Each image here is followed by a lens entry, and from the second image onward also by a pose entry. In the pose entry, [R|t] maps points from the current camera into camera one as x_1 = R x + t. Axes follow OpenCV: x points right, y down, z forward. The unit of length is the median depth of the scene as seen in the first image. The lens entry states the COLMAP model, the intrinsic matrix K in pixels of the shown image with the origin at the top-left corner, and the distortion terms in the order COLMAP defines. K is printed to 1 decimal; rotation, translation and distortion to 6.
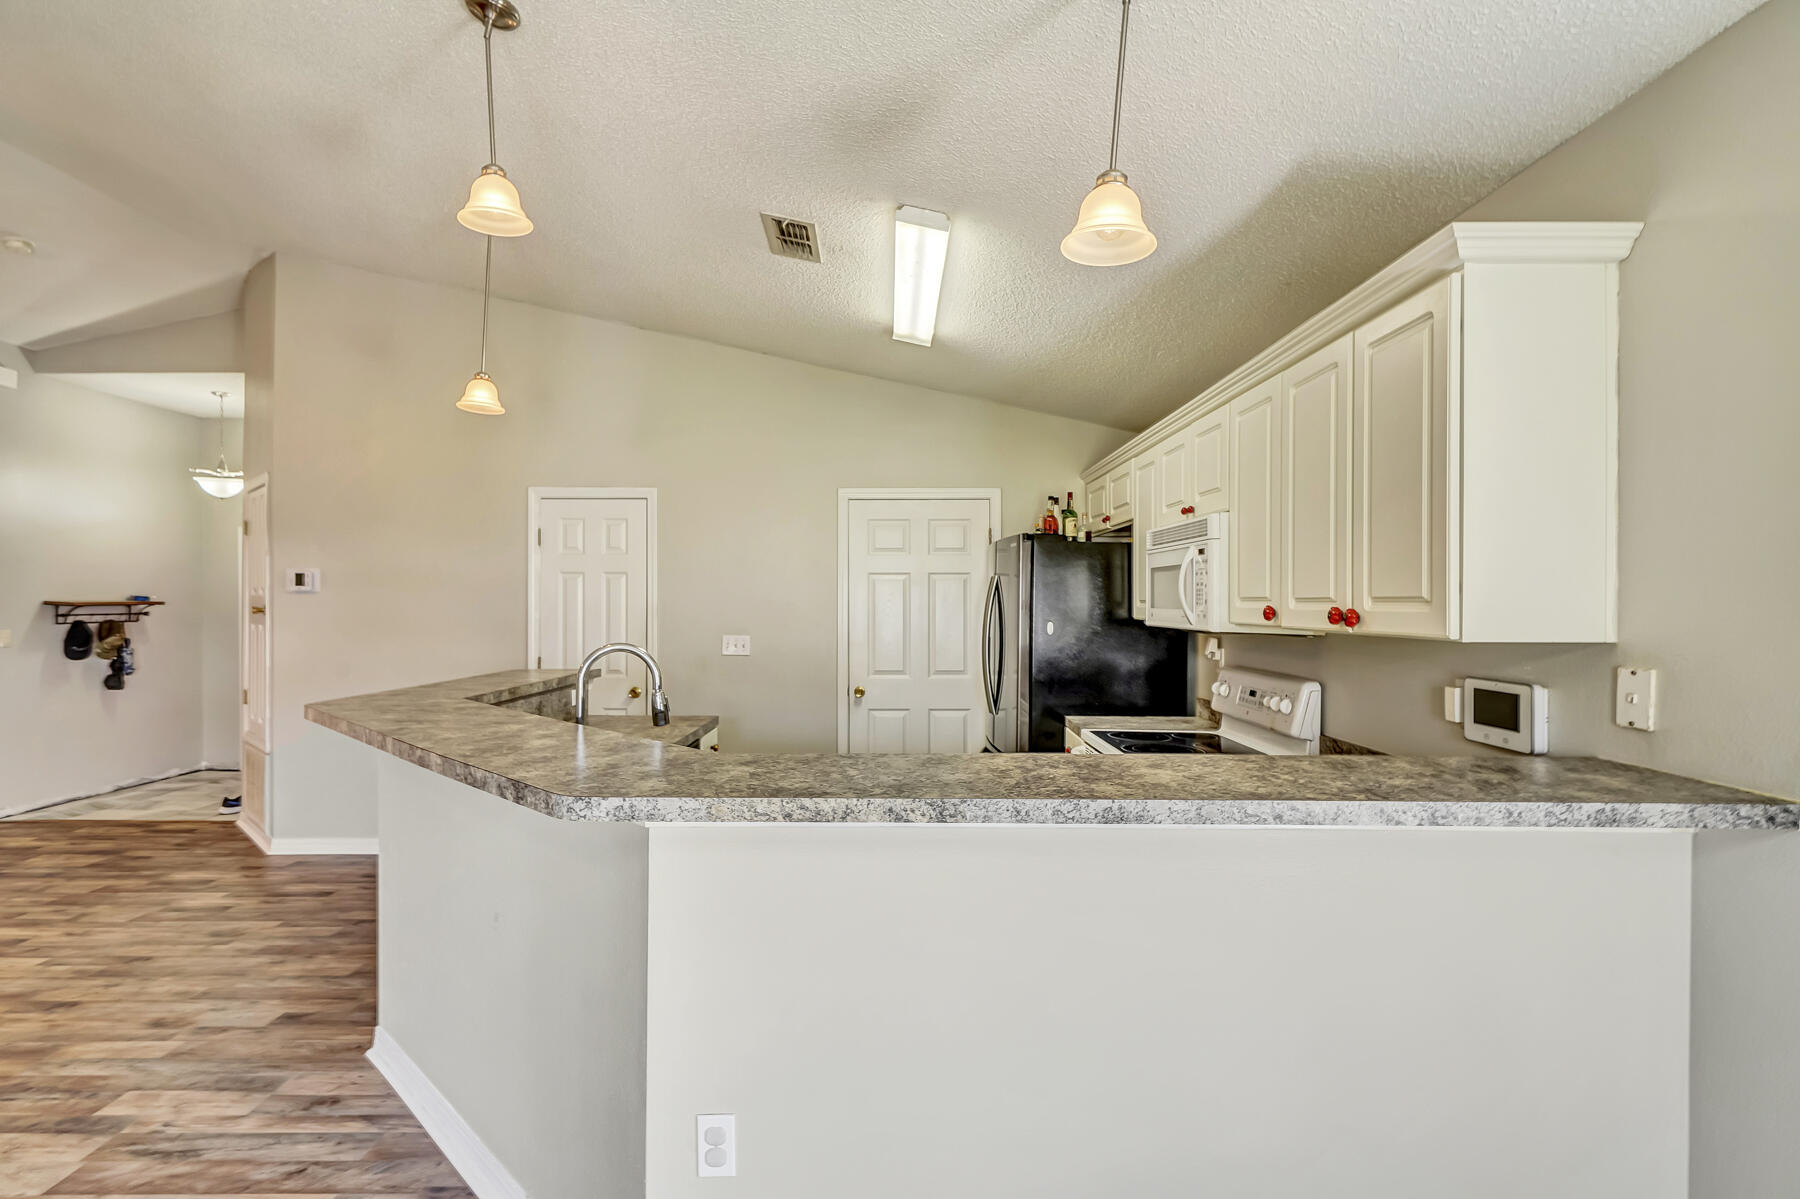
lens RADIAL K [[880.1, 0, 900.0], [0, 880.1, 603.5], [0, 0, 1]] dist [-0.000524, 0.000514]
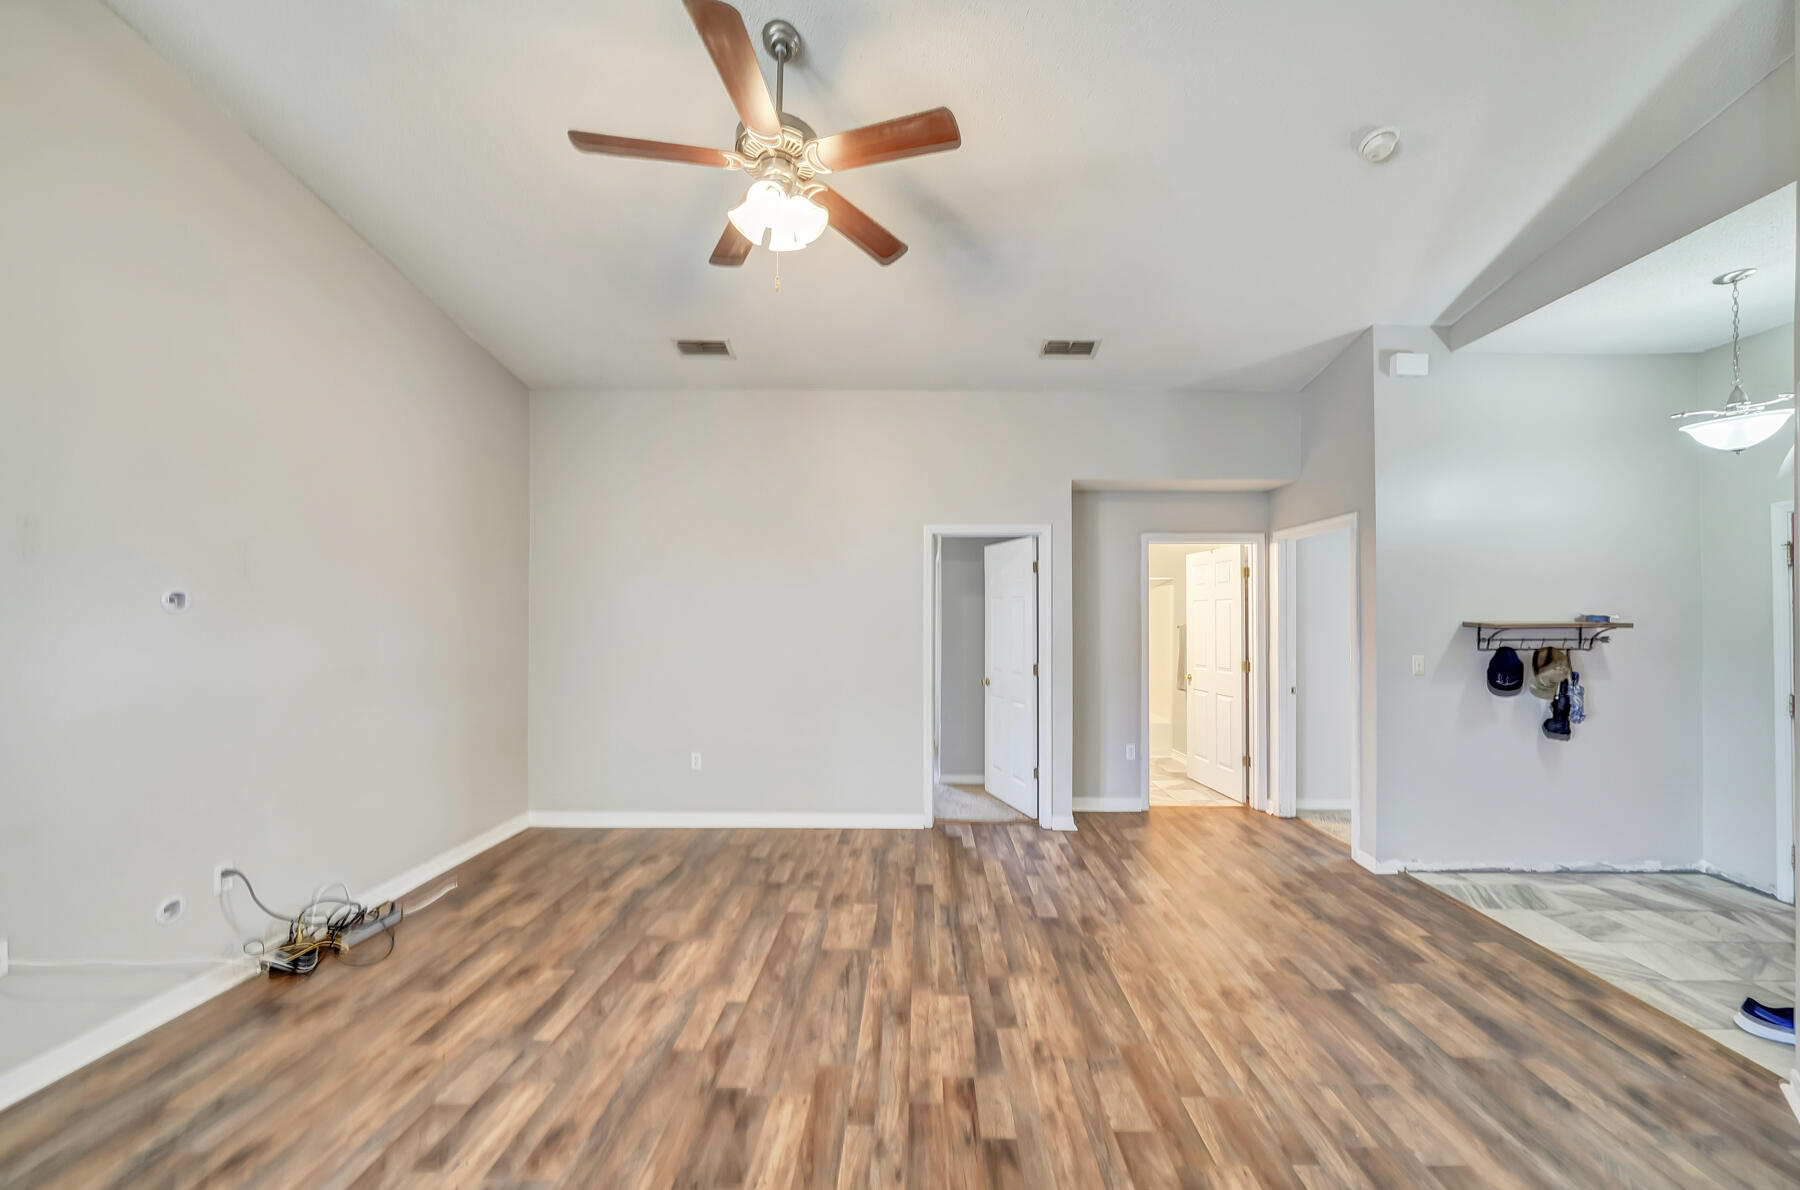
lens RADIAL K [[629.3, 0, 921.7], [0, 629.3, 609.8], [0, 0, 1]] dist [-0.001689, 0.000126]
pose [[-0.000047, -0.008459, -0.999964, -0.367303], [-0.003642, 0.999958, -0.008459, -0.007396], [0.999993, 0.003642, -0.000078, 0.475088]]
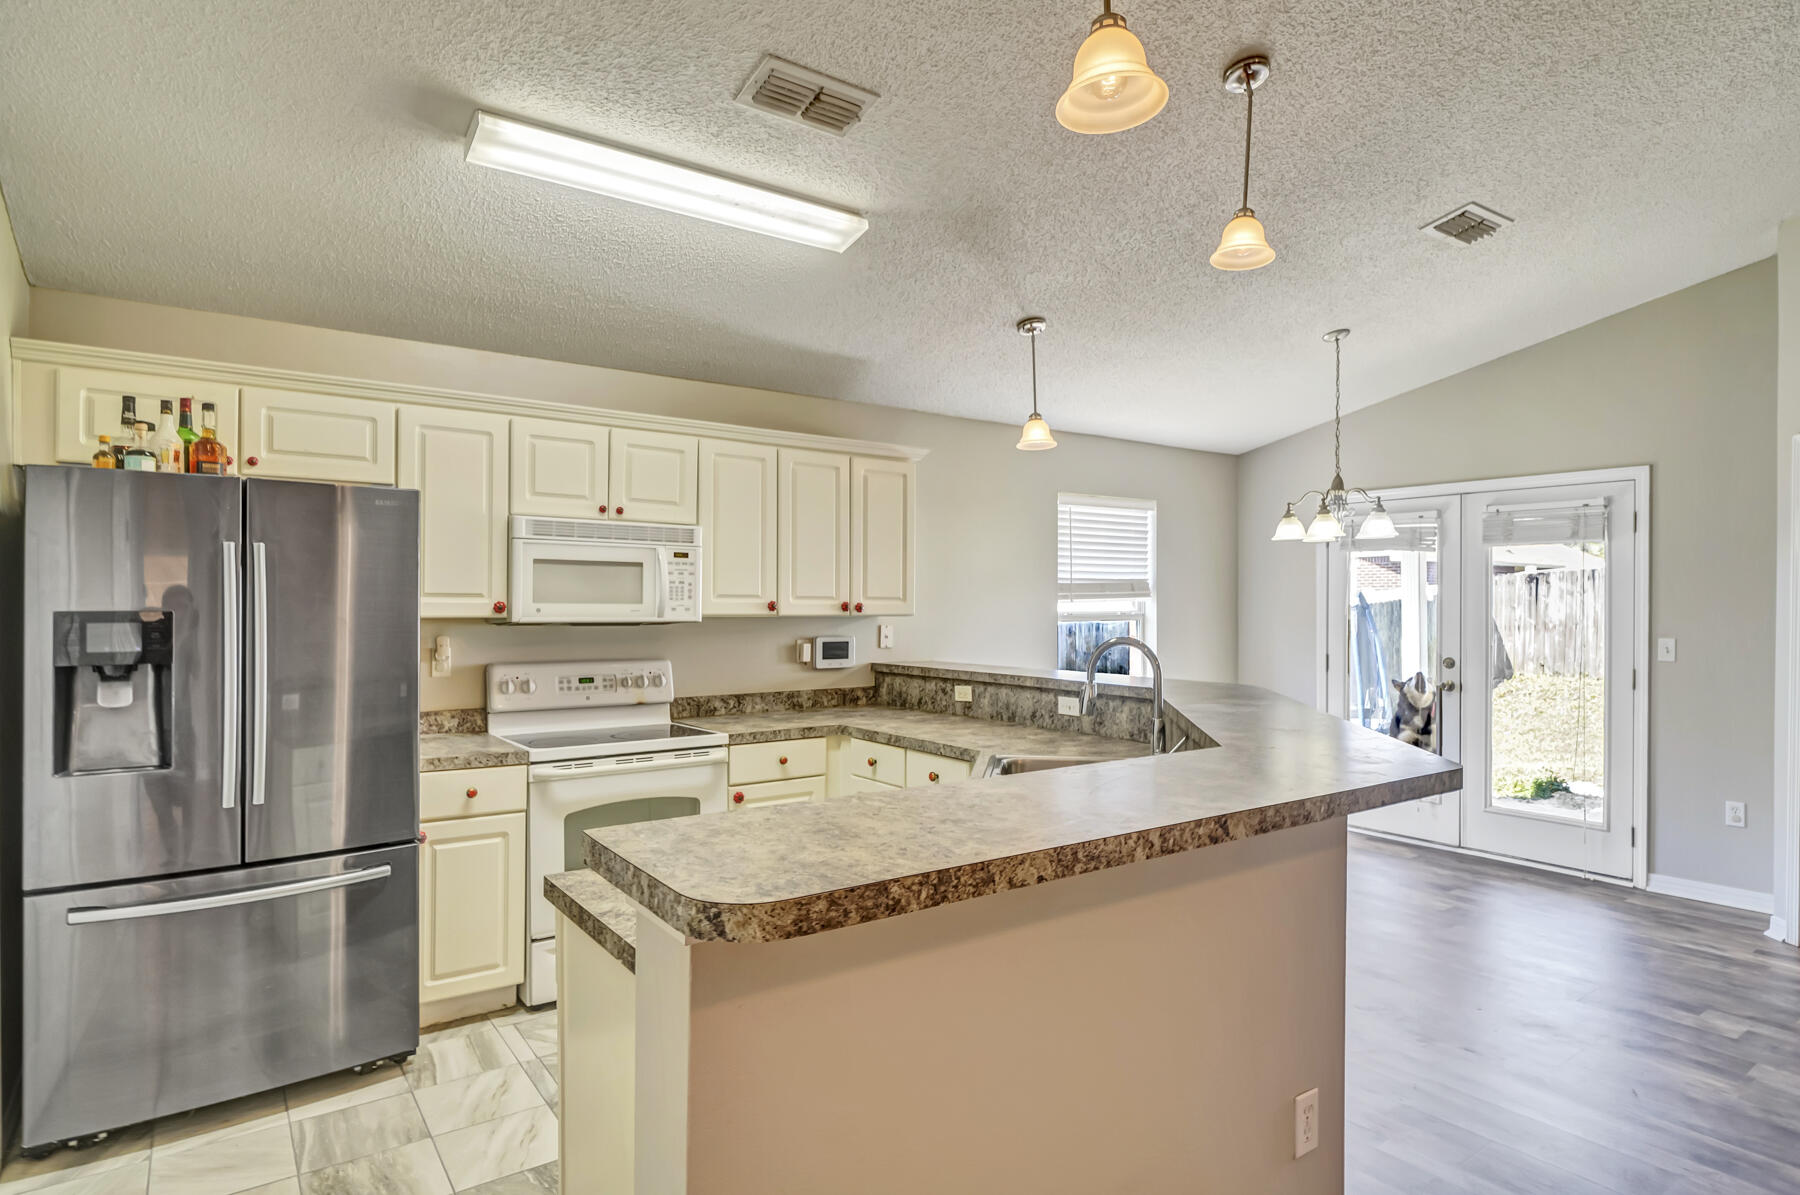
lens RADIAL K [[969.2, 0, 900.0], [0, 969.2, 597.5], [0, 0, 1]] dist [-0.003033, -0.001373]
pose [[-0.585991, 0.002423, 0.810314, -0.425179], [-0.002883, 0.999983, -0.005075, 0.001272], [-0.810312, -0.005310, -0.585974, 0.731570]]
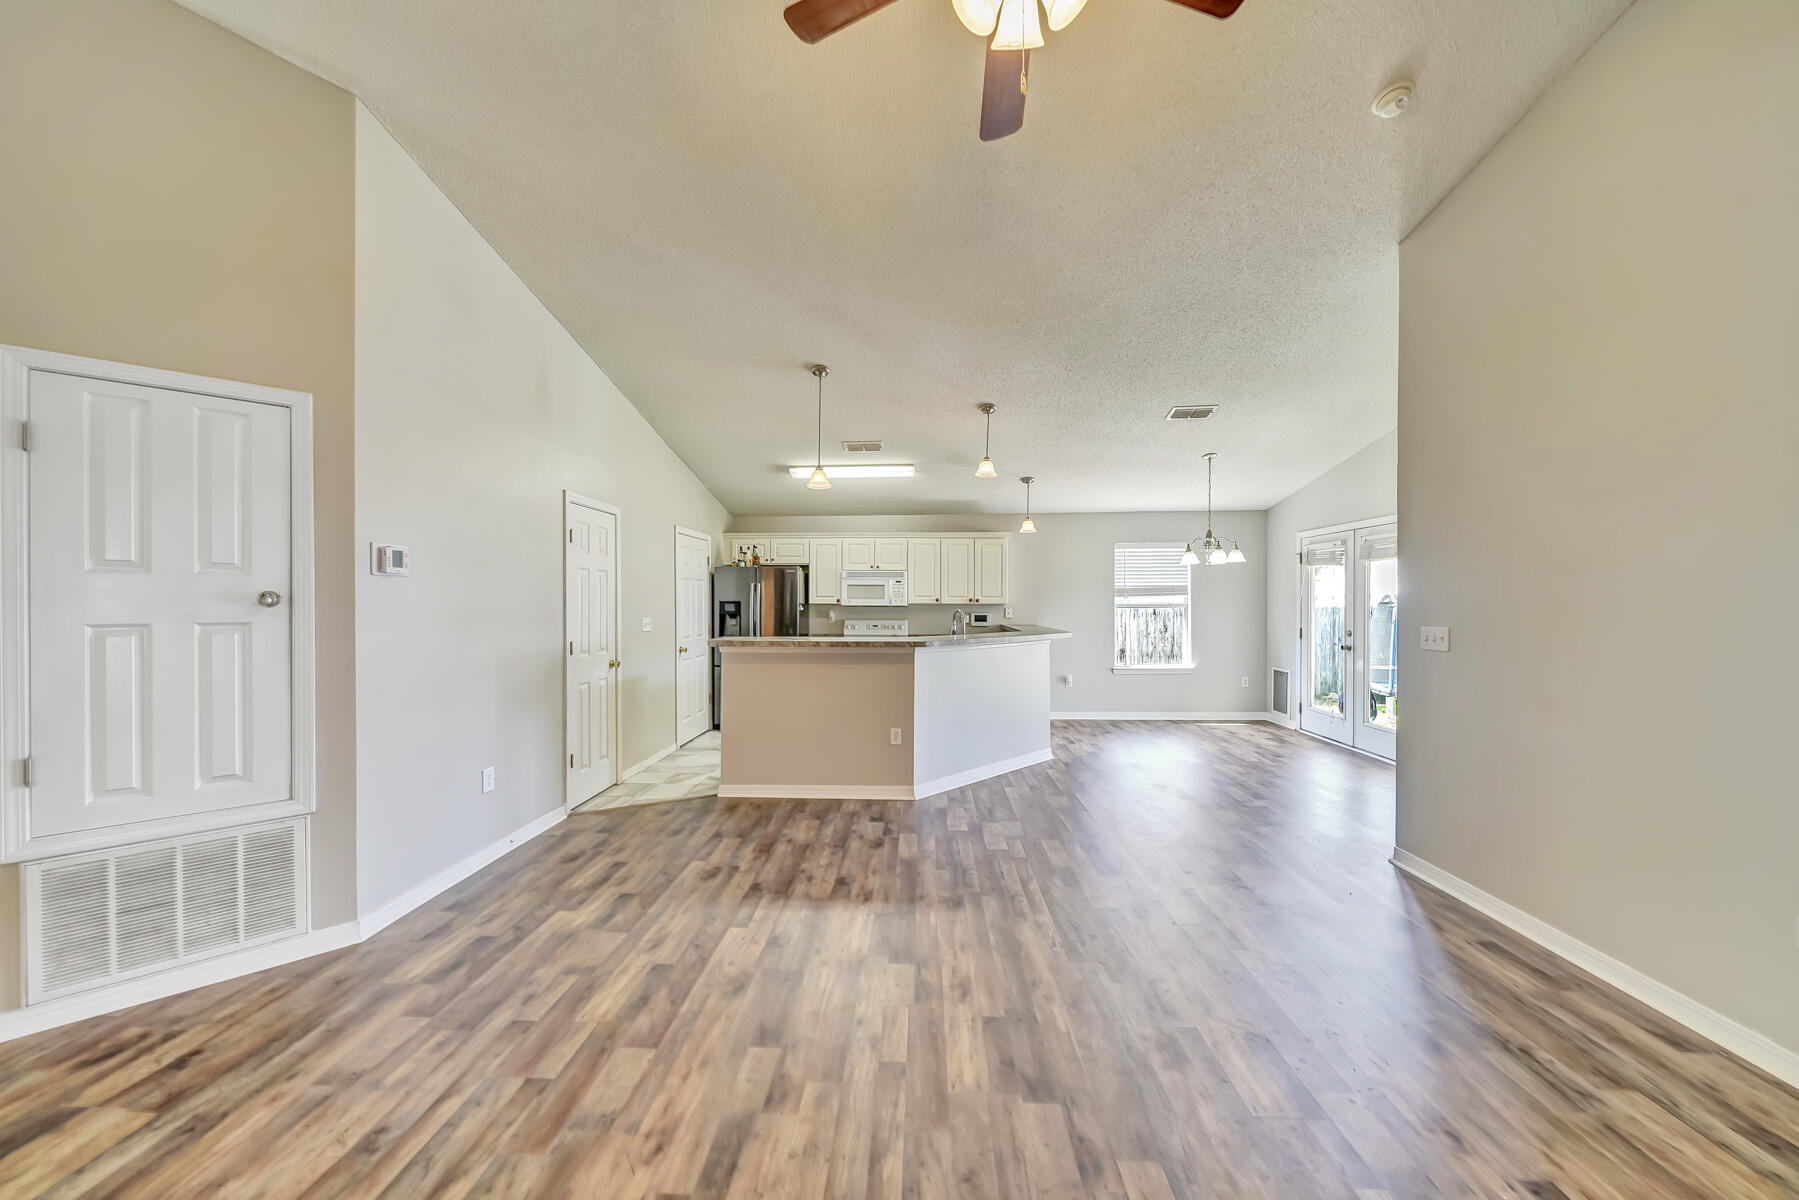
lens RADIAL K [[621.5, 0, 904.2], [0, 621.5, 604.3], [0, 0, 1]] dist [-0.006799, -0.000032]
pose [[0.033506, -0.002378, 0.999436, -0.954871], [0.000414, 0.999997, 0.002365, 0.009217], [-0.999438, 0.000335, 0.033507, 0.432025]]
